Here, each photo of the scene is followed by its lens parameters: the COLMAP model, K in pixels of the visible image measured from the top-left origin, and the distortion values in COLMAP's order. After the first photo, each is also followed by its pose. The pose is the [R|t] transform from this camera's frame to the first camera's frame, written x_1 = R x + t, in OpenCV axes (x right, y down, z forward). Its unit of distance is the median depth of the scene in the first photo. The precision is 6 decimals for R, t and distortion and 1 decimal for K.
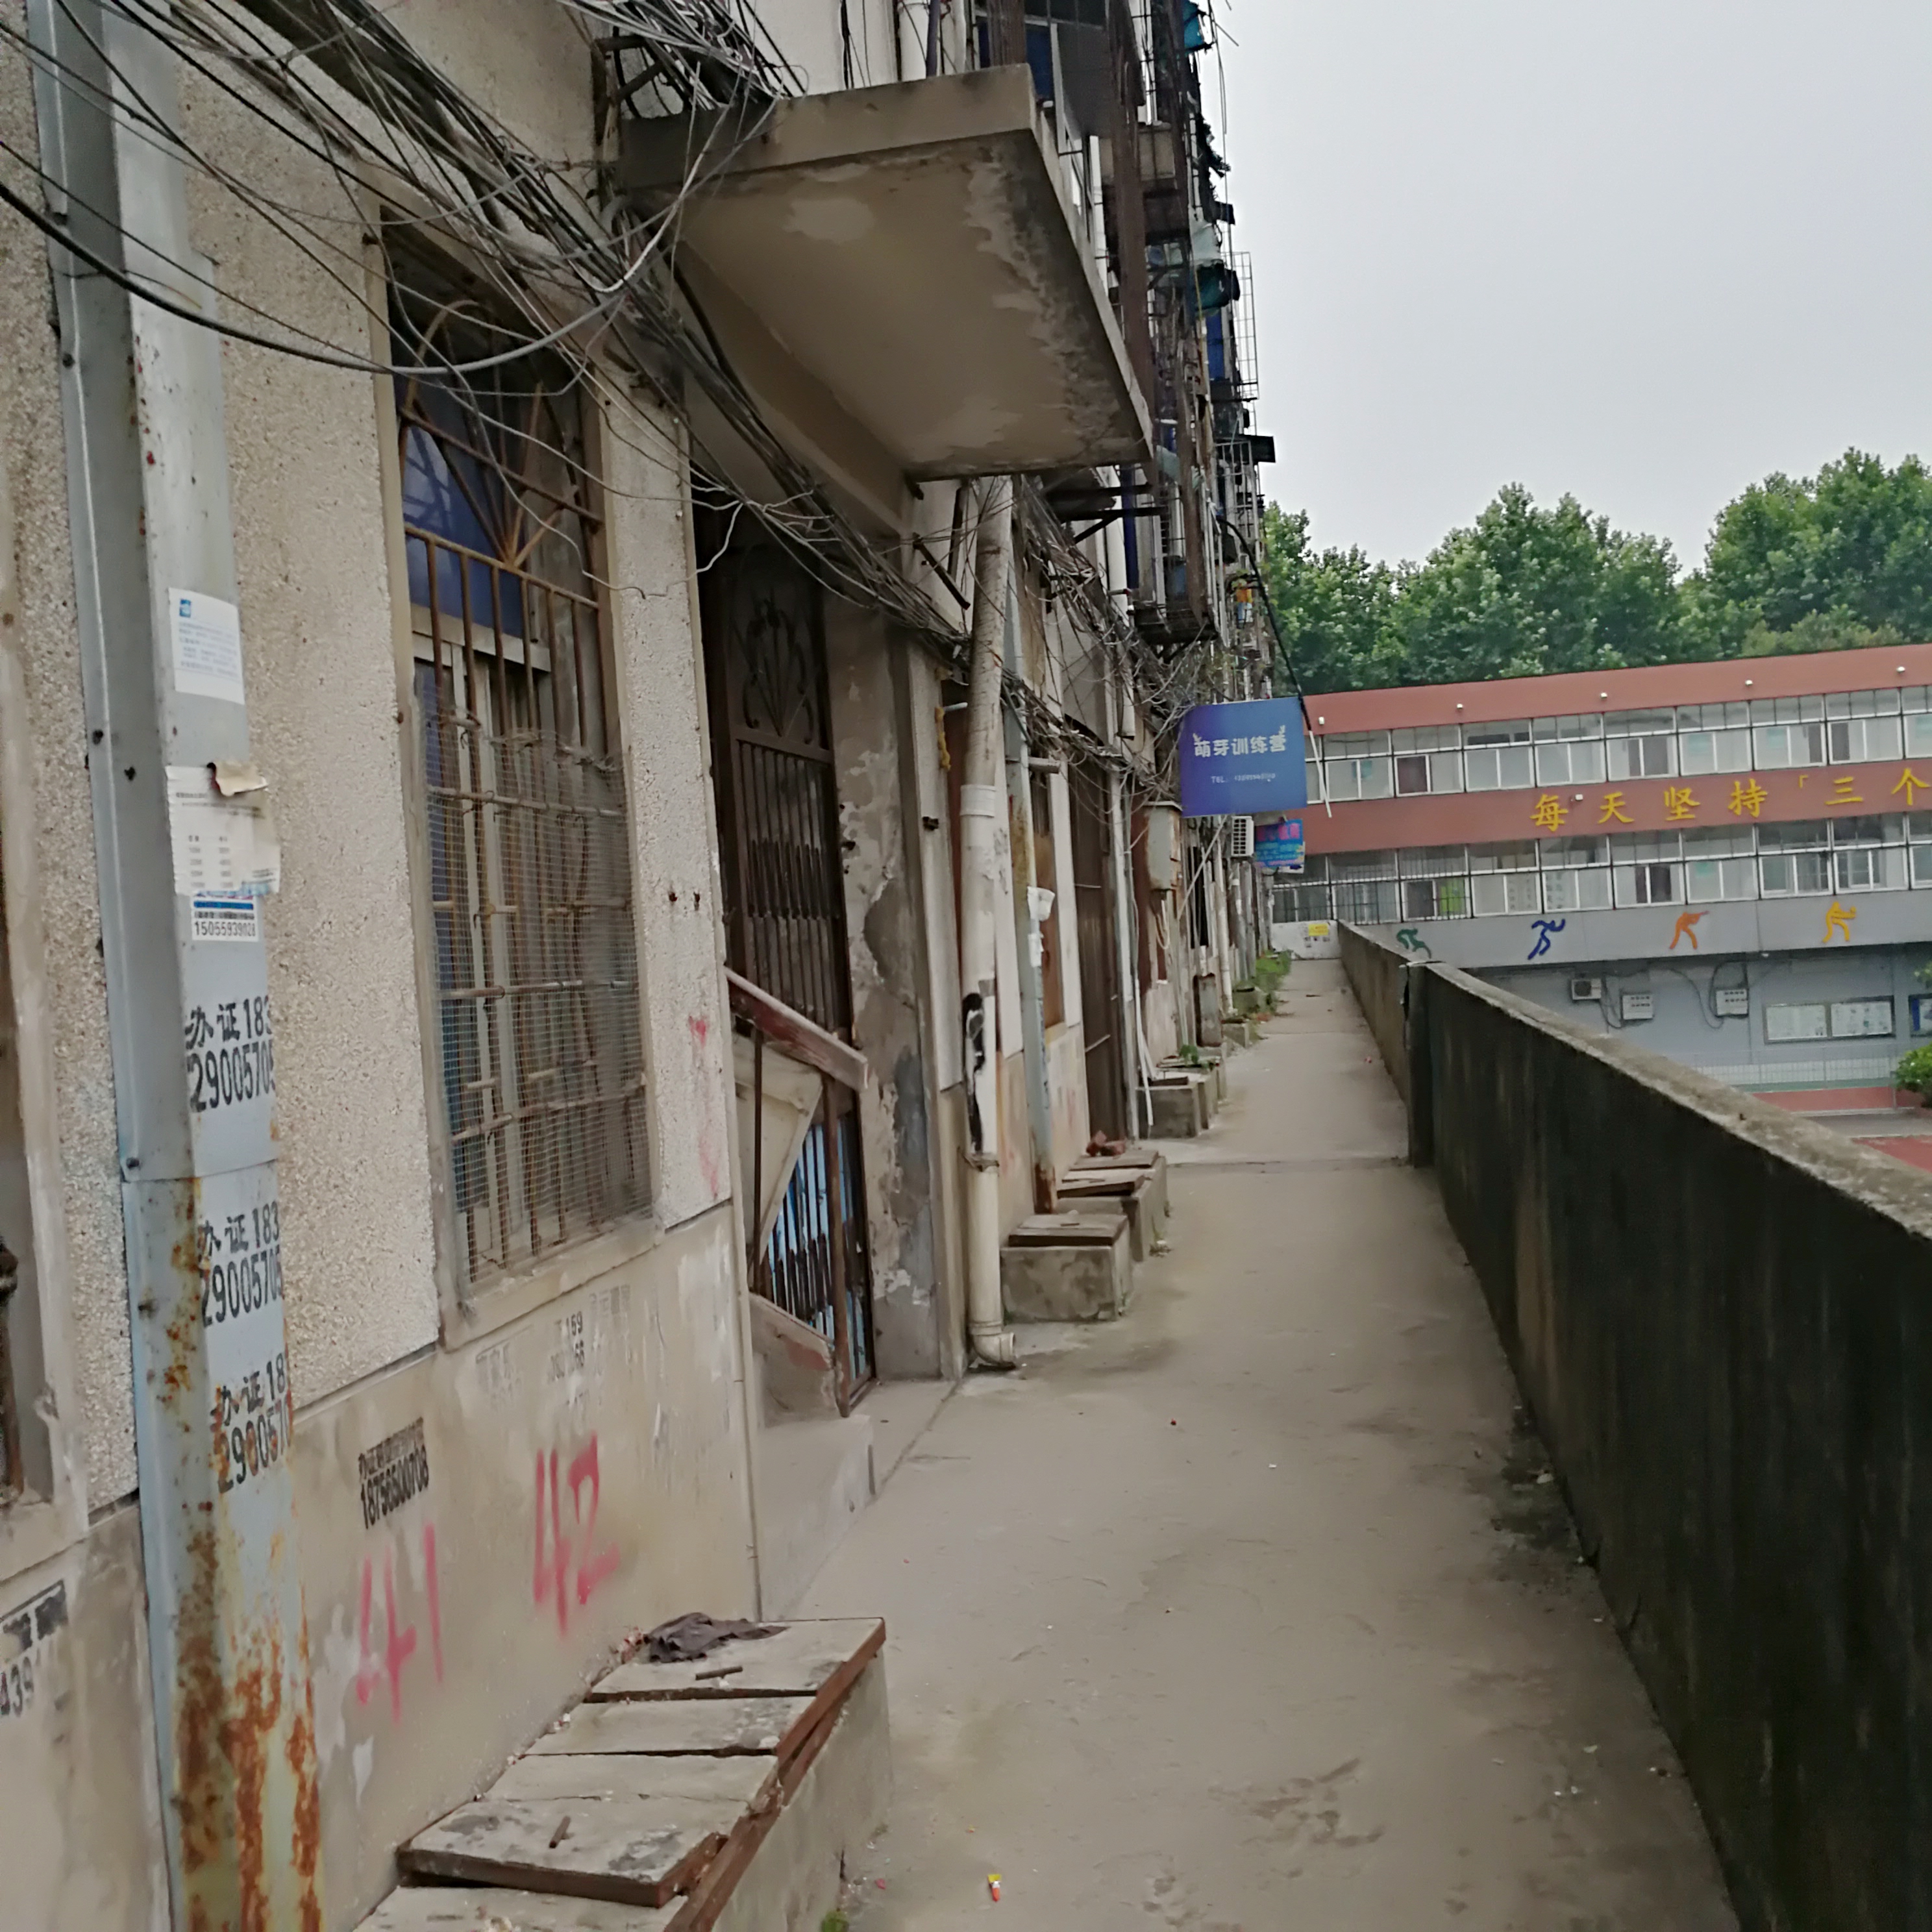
lens RADIAL K [[2017.0, 0, 953.1], [0, 2017.0, 977.2], [0, 0, 1]] dist [-0.008392, 0.000000]
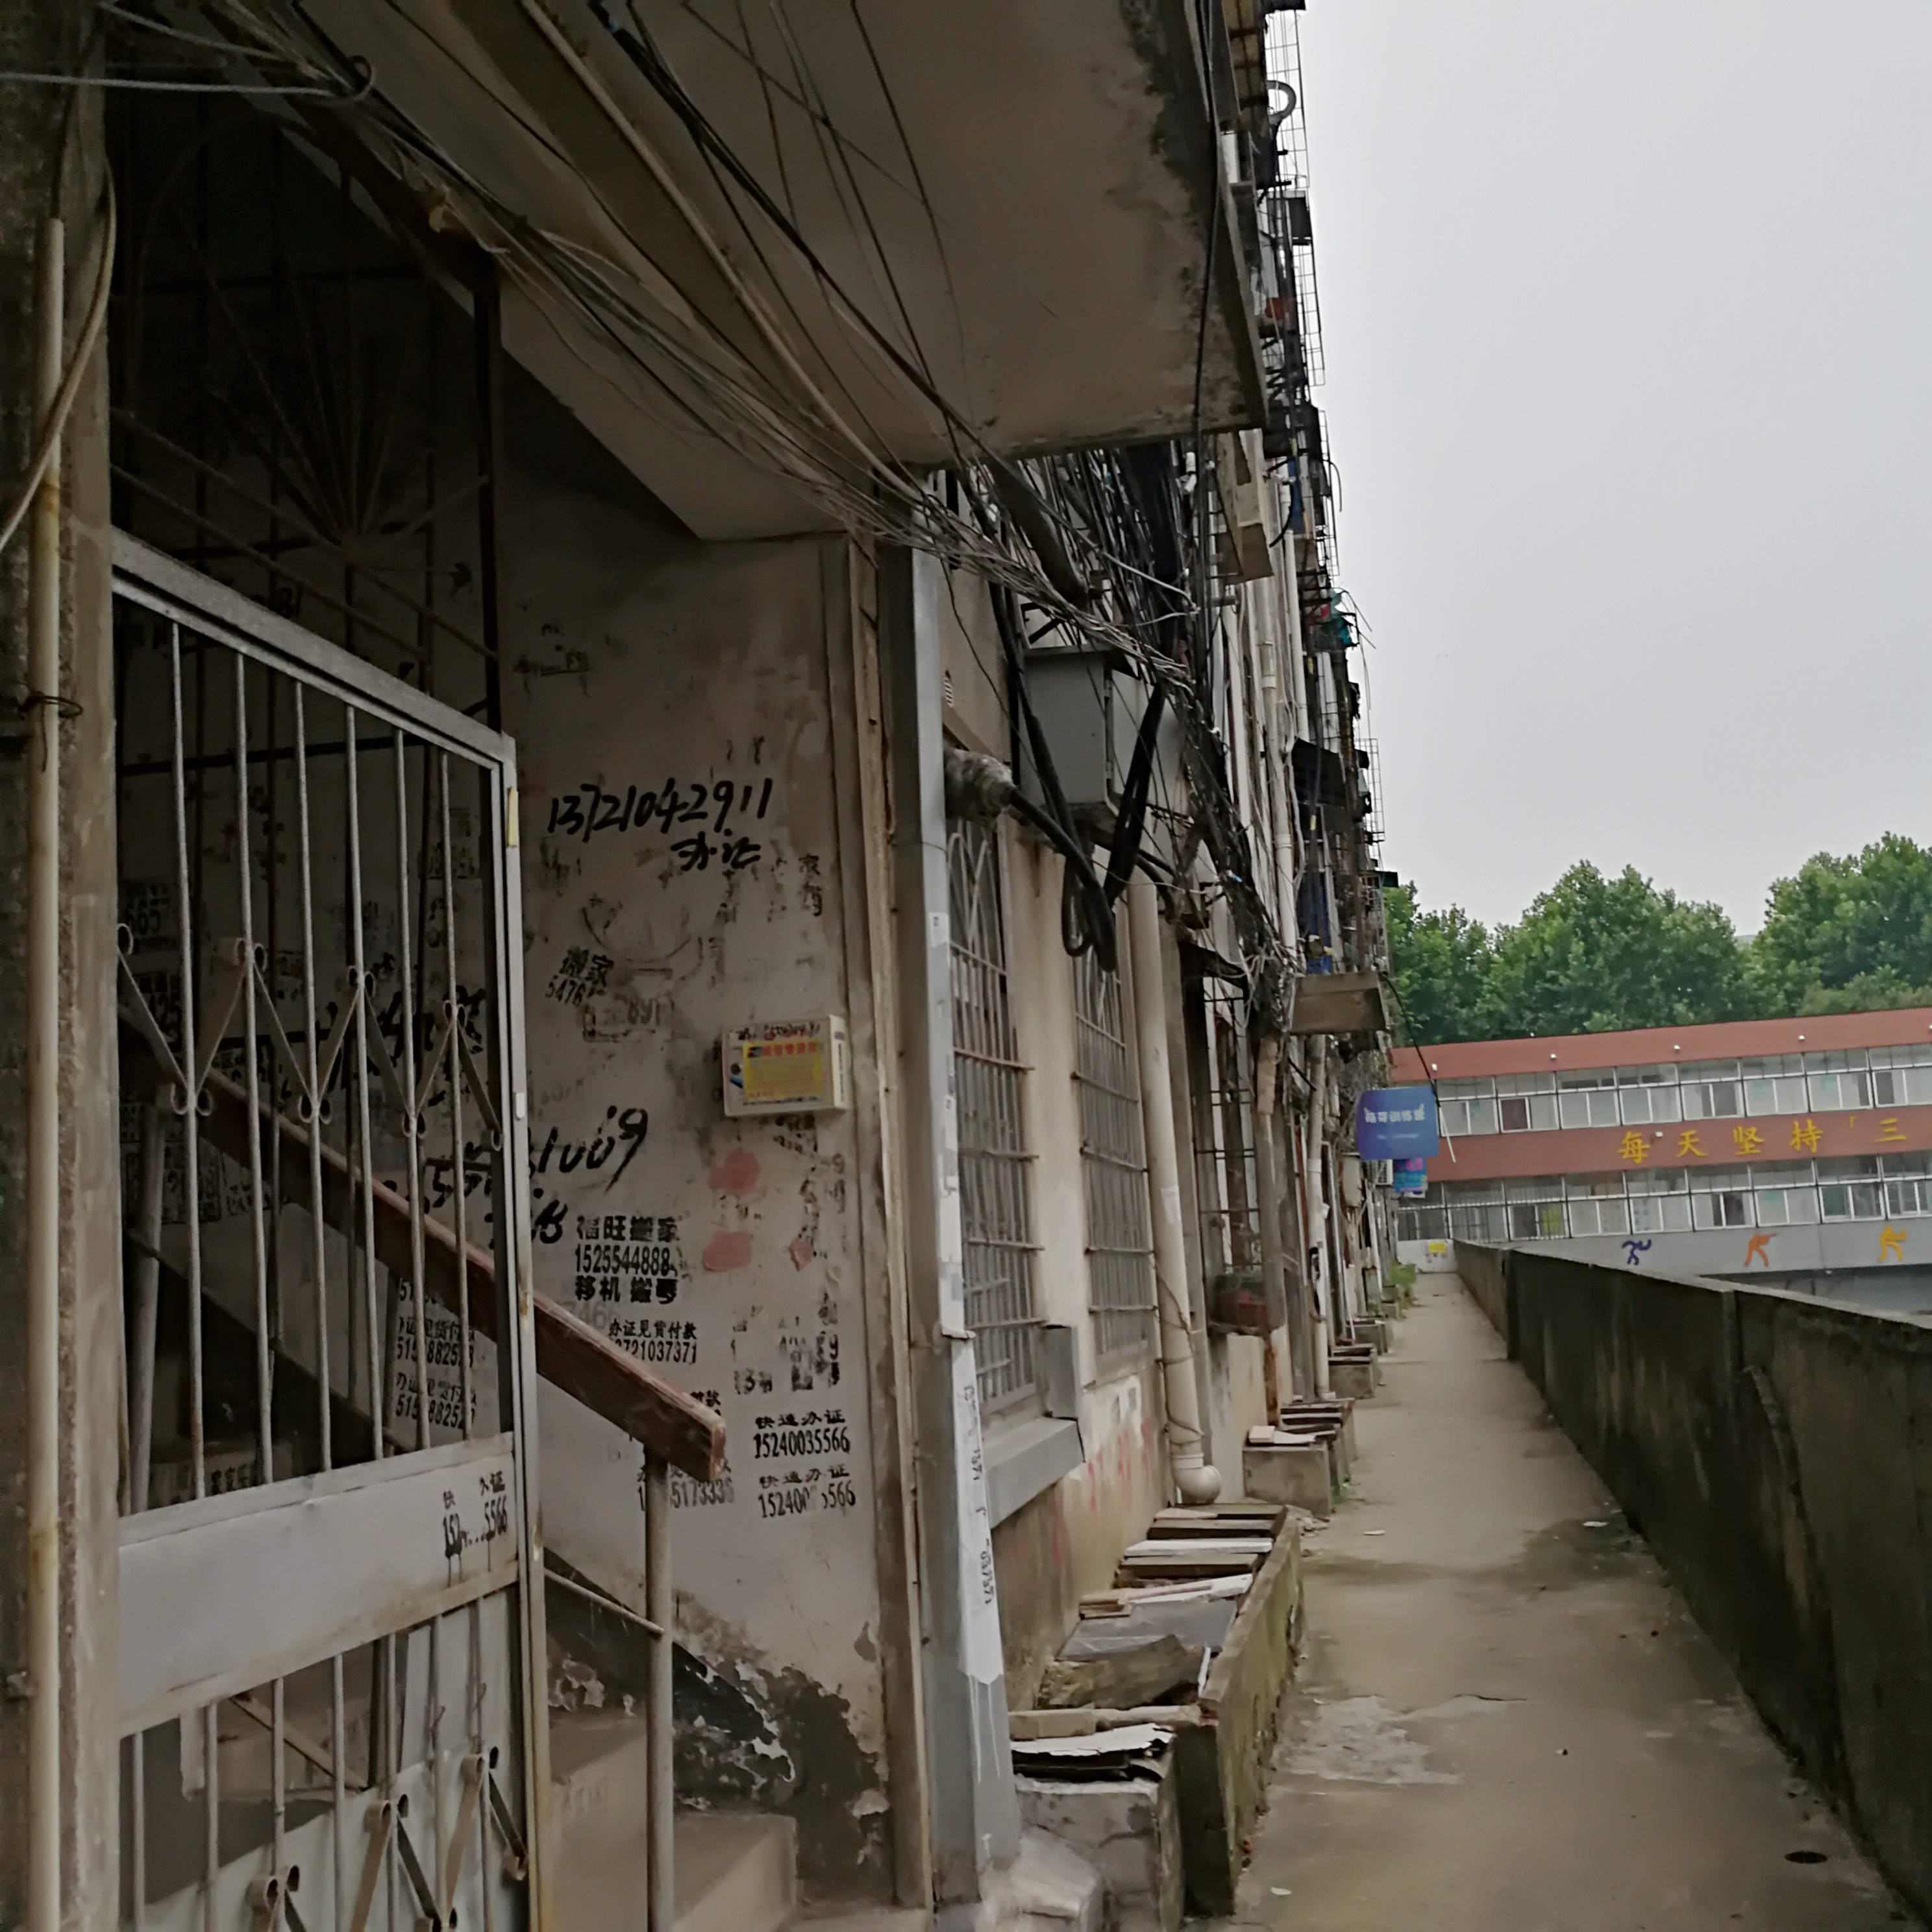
lens RADIAL K [[2017.0, 0, 973.4], [0, 2017.0, 949.6], [0, 0, 1]] dist [-0.008392, 0.000000]
pose [[0.999131, 0.002932, -0.041580, -0.037683], [-0.010040, 0.985084, -0.171783, 0.009637], [0.040456, 0.172051, 0.984257, -0.181863]]
